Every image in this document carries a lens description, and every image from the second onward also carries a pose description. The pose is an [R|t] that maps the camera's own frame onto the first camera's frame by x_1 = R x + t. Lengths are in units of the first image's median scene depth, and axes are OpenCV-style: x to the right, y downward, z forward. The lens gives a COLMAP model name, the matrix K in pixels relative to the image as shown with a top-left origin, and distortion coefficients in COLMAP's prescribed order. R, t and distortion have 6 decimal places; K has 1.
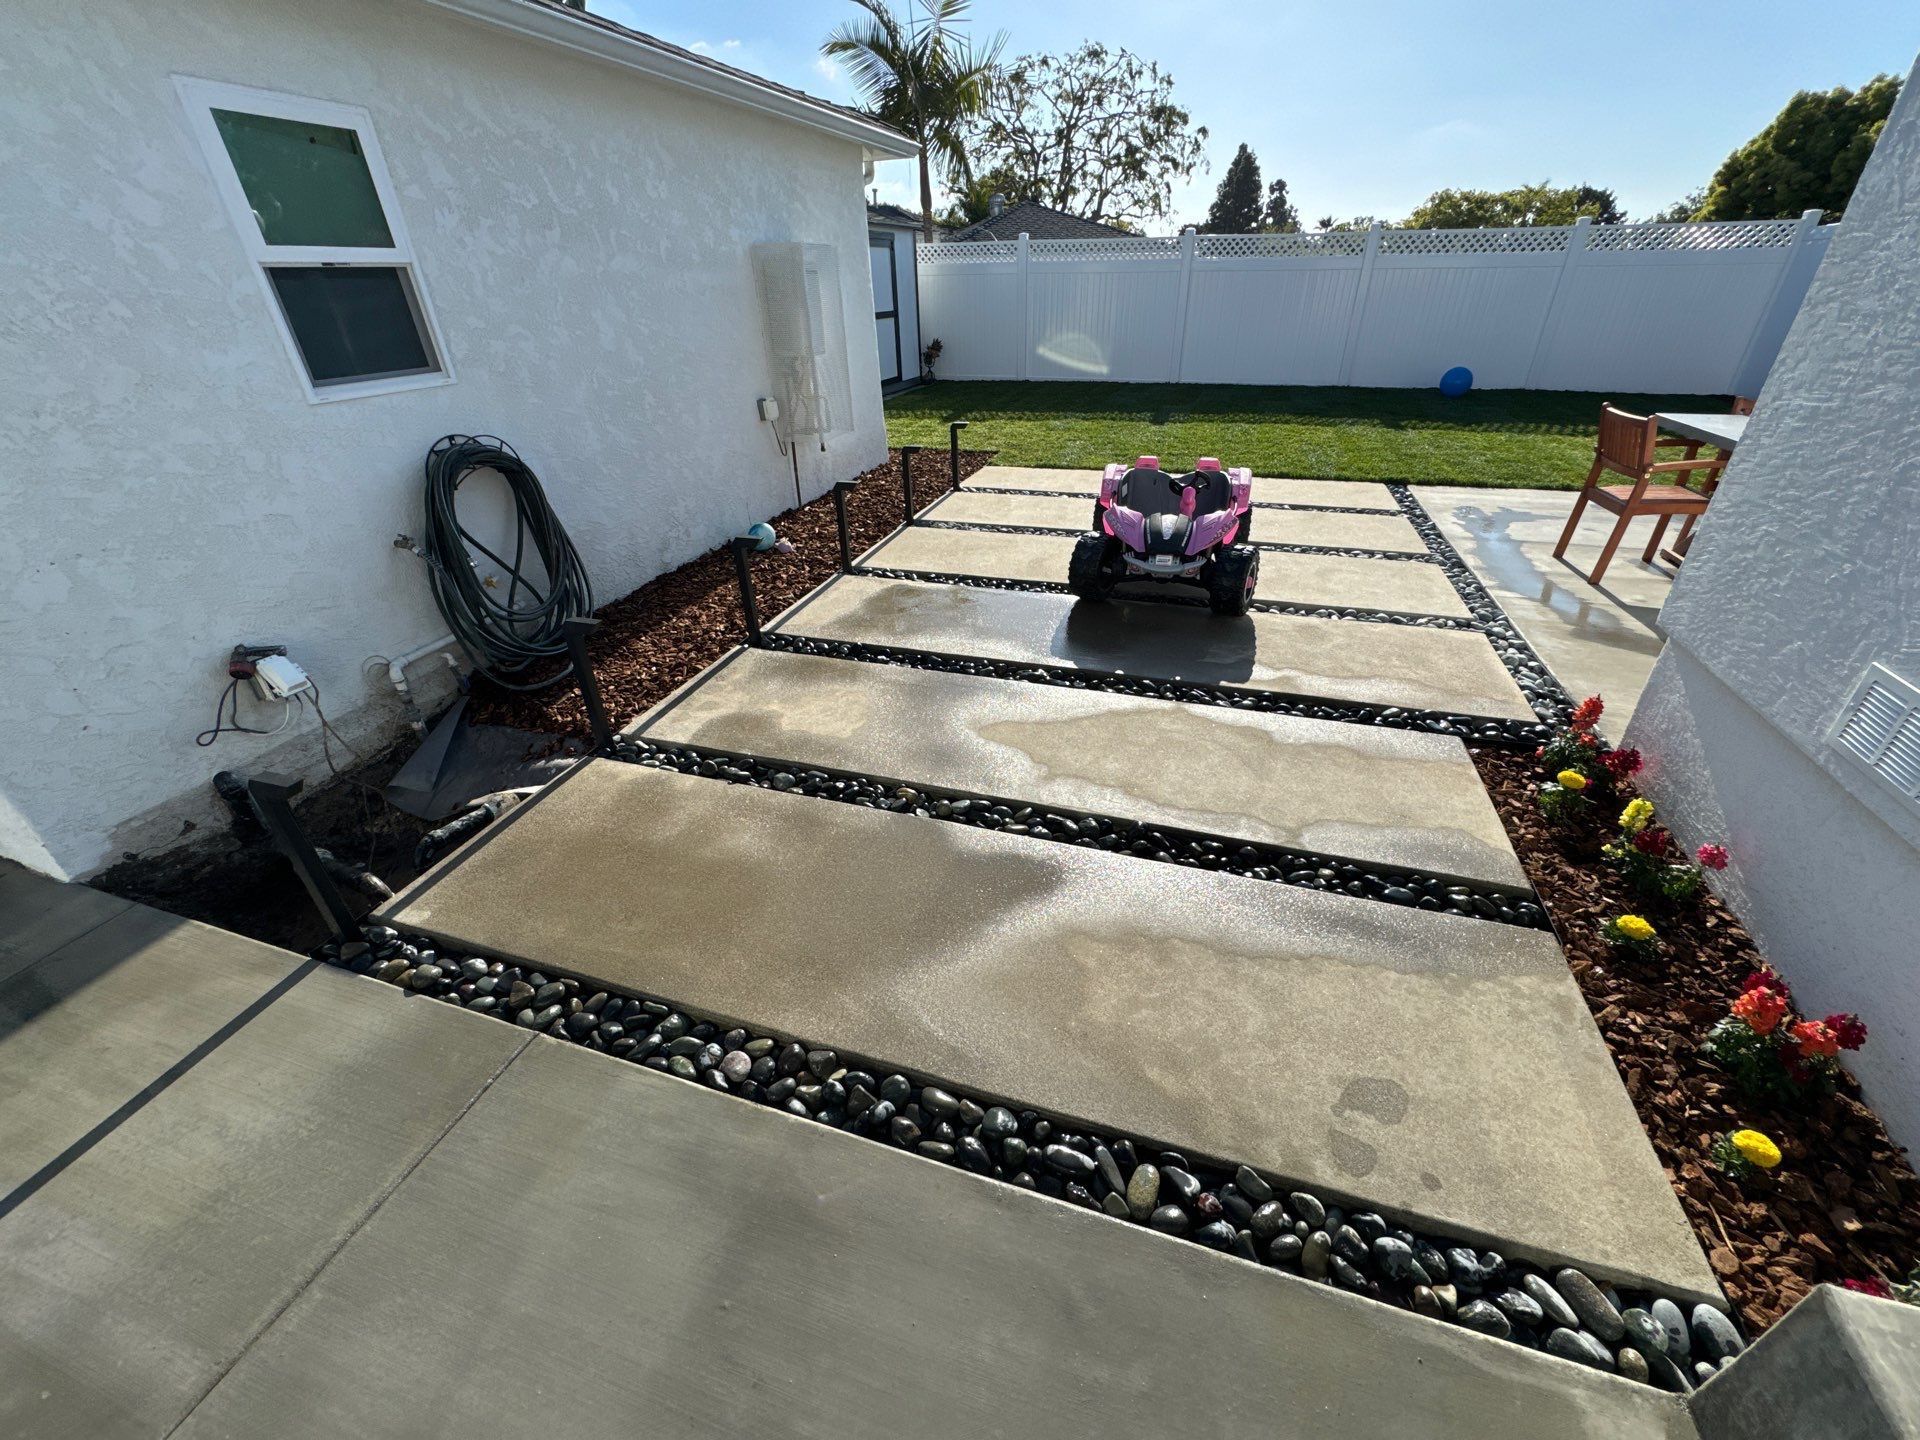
lens RADIAL K [[763.2, 0, 959.6], [0, 763.2, 711.2], [0, 0, 1]] dist [-0.001574, -0.000083]
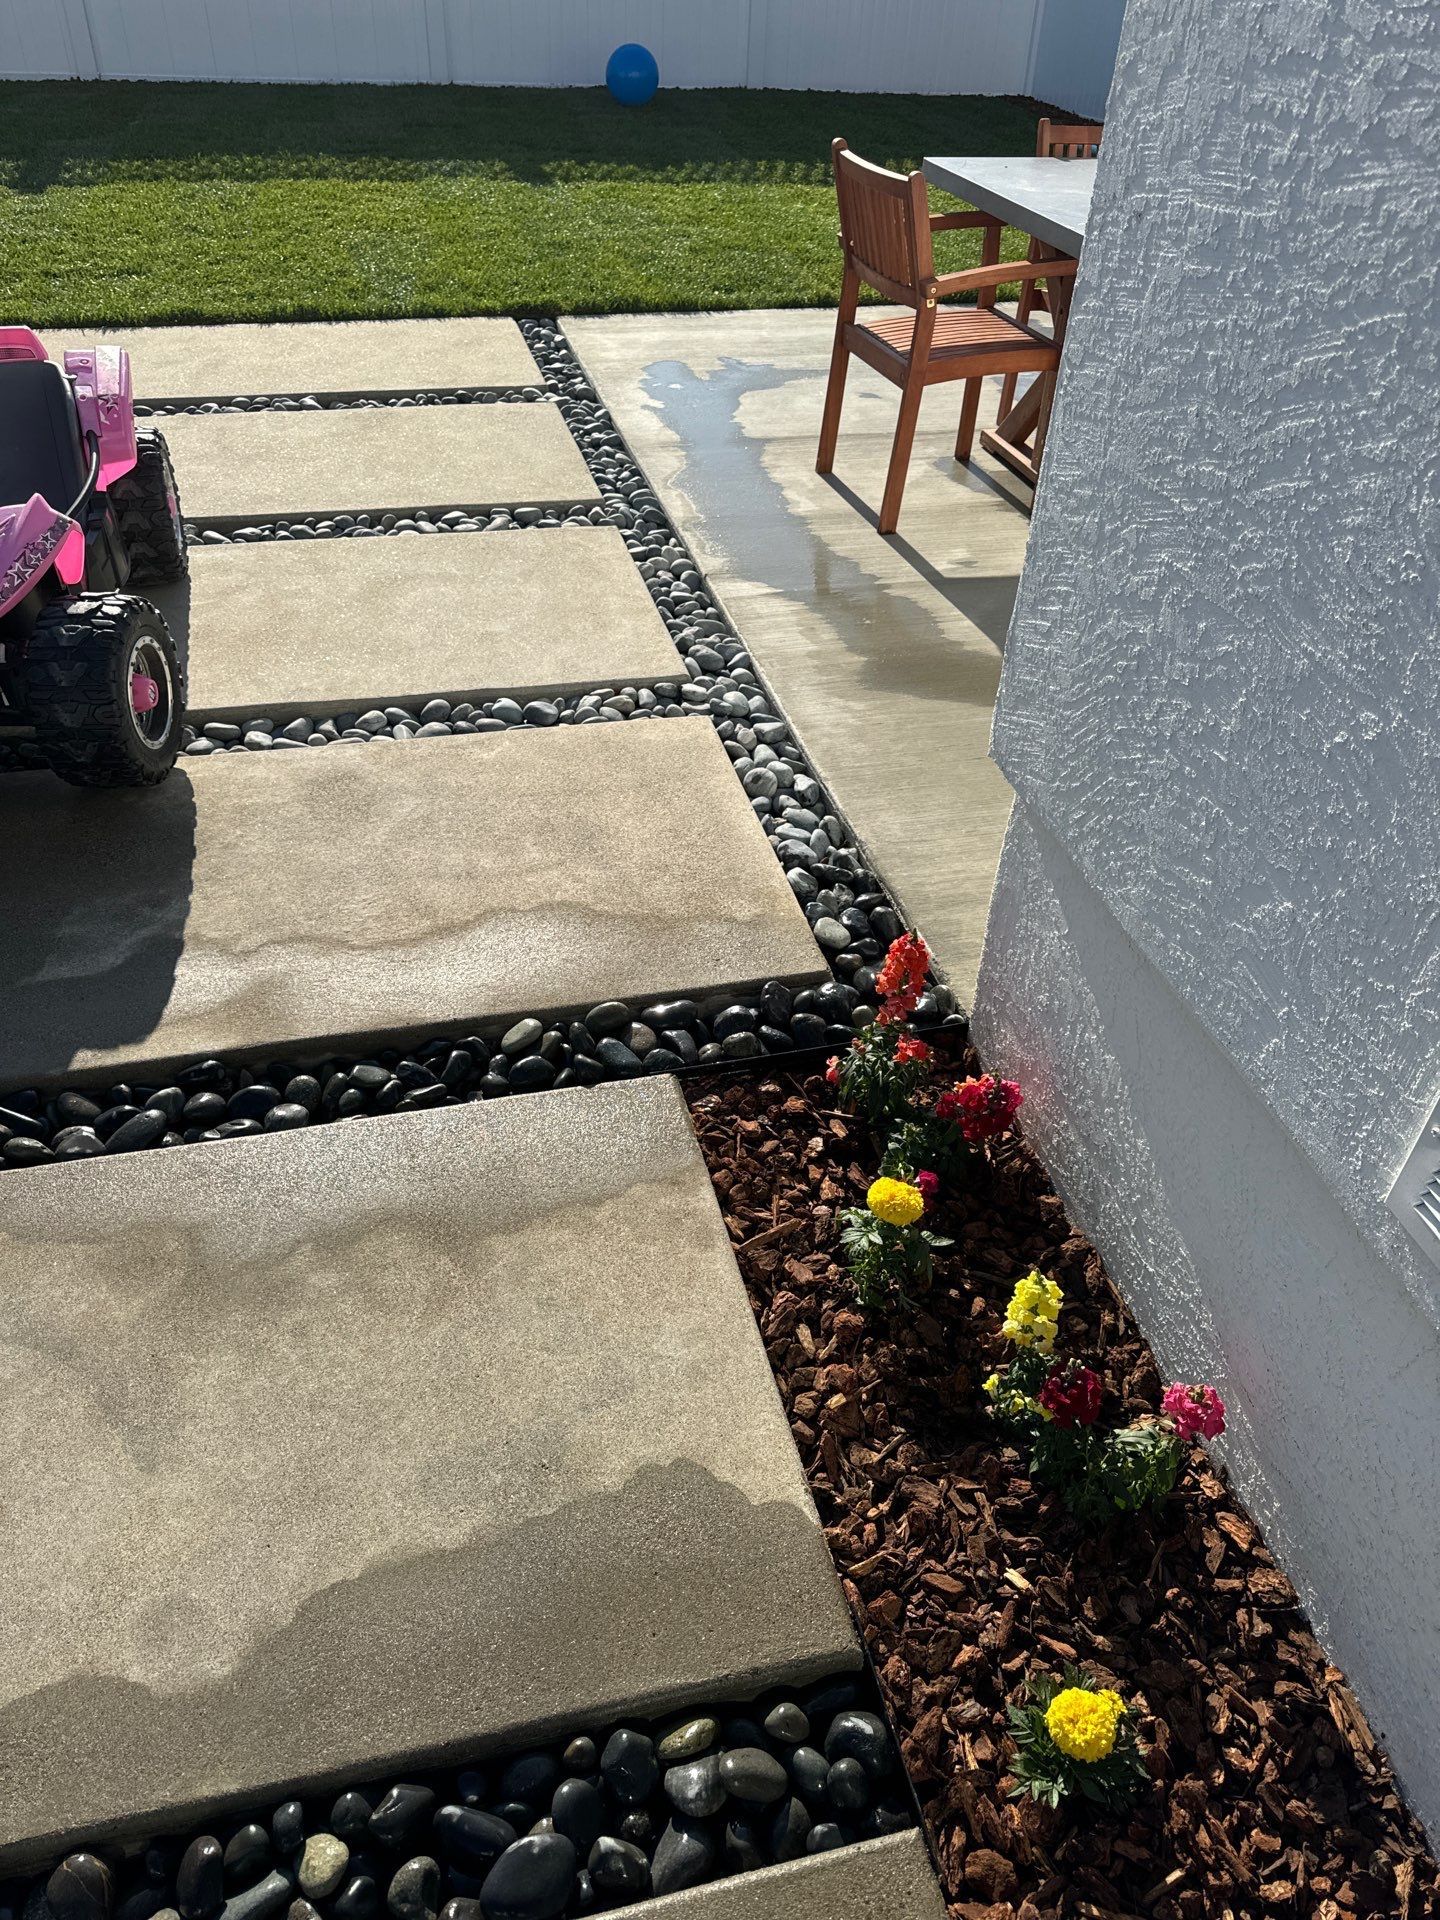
lens RADIAL K [[1350.3, 0, 719.2], [0, 1350.3, 944.3], [0, 0, 1]] dist [0.045612, -0.060153]
pose [[0.844919, -0.291272, 0.448634, 0.327055], [0.213089, 0.952596, 0.217150, -0.160067], [-0.490616, -0.087876, 0.866933, 0.323634]]
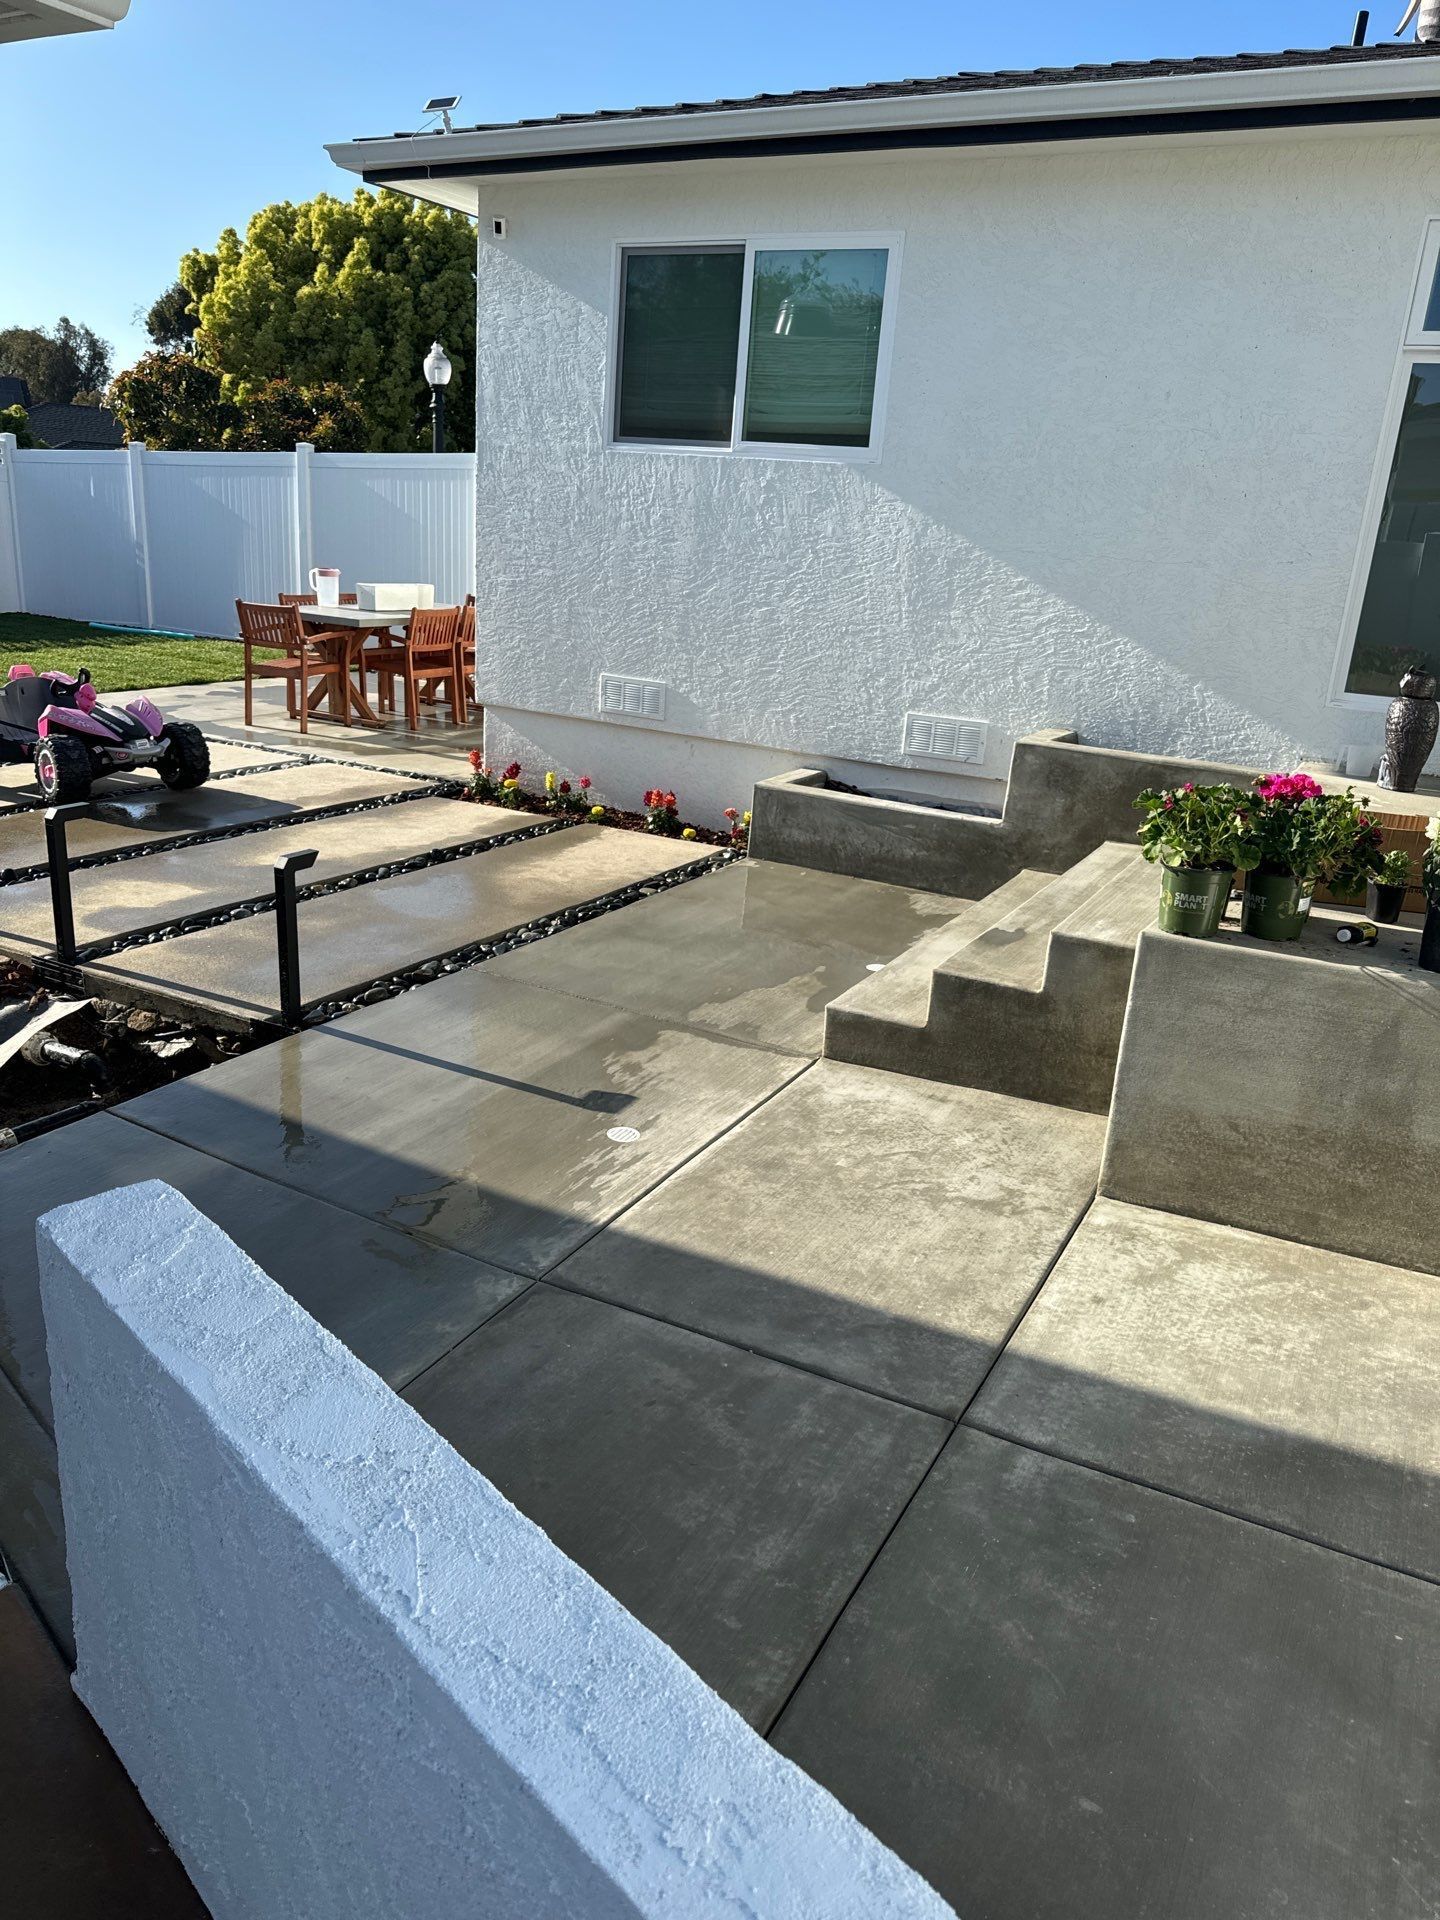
lens RADIAL K [[1350.3, 0, 679.4], [0, 1350.3, 985.0], [0, 0, 1]] dist [0.045612, -0.060153]
pose [[0.198058, -0.287057, 0.937215, -1.670561], [0.422264, 0.887869, 0.182707, 0.073911], [-0.884571, 0.359566, 0.297064, -0.099114]]
